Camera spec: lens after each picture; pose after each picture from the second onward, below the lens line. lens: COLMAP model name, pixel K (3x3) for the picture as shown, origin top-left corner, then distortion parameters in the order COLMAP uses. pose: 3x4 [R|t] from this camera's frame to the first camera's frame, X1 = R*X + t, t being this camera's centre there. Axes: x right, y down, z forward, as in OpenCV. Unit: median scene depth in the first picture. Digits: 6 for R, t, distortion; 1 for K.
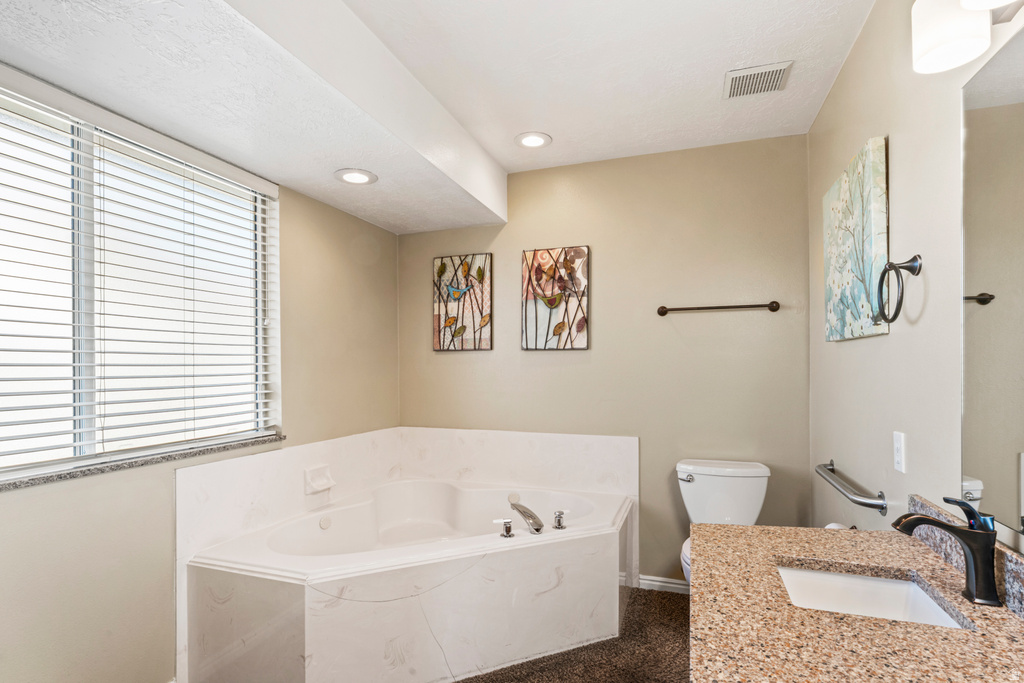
lens RADIAL K [[524.5, 0, 498.9], [0, 524.5, 364.6], [0, 0, 1]] dist [0.004652, -0.000954]
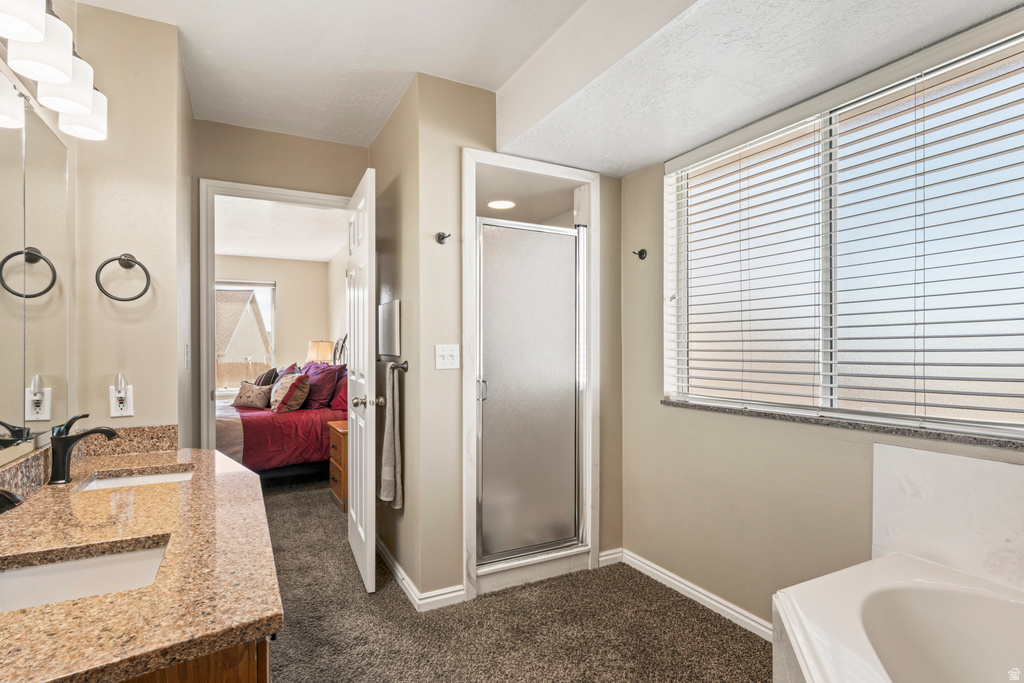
lens RADIAL K [[524.5, 0, 511.3], [0, 524.5, 344.5], [0, 0, 1]] dist [0.004652, -0.000954]
pose [[-0.675377, 0.004883, -0.737457, 0.677674], [0.006255, 0.999980, 0.000893, 0.045647], [0.737447, -0.004010, -0.675394, 1.734516]]
